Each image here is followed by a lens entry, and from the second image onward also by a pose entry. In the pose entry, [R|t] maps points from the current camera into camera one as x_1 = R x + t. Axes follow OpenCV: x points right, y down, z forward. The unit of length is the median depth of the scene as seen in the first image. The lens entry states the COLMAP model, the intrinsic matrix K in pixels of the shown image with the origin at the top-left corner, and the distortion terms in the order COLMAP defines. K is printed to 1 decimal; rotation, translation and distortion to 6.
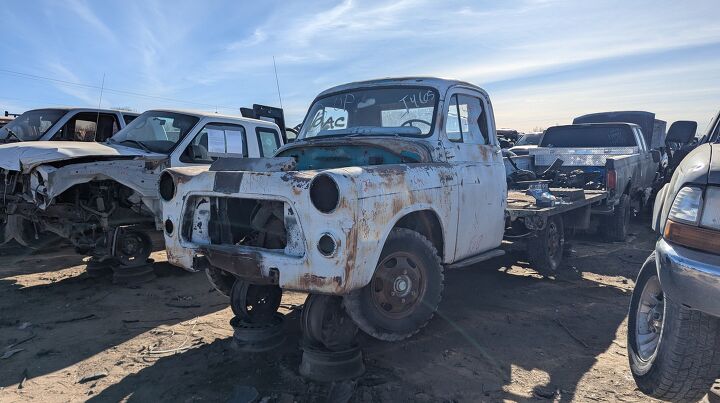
lens RADIAL K [[514.5, 0, 364.5], [0, 514.5, 200.1], [0, 0, 1]] dist [0.067832, -0.064859]
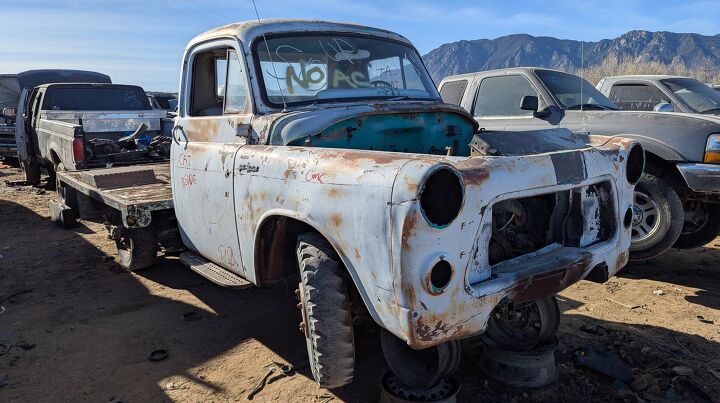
lens RADIAL K [[514.5, 0, 353.5], [0, 514.5, 196.4], [0, 0, 1]] dist [0.067832, -0.064859]
pose [[0.276033, -0.159044, 0.947898, -0.850193], [0.096622, 0.985810, 0.137269, -0.100977], [-0.956279, 0.053697, 0.287483, 0.911540]]
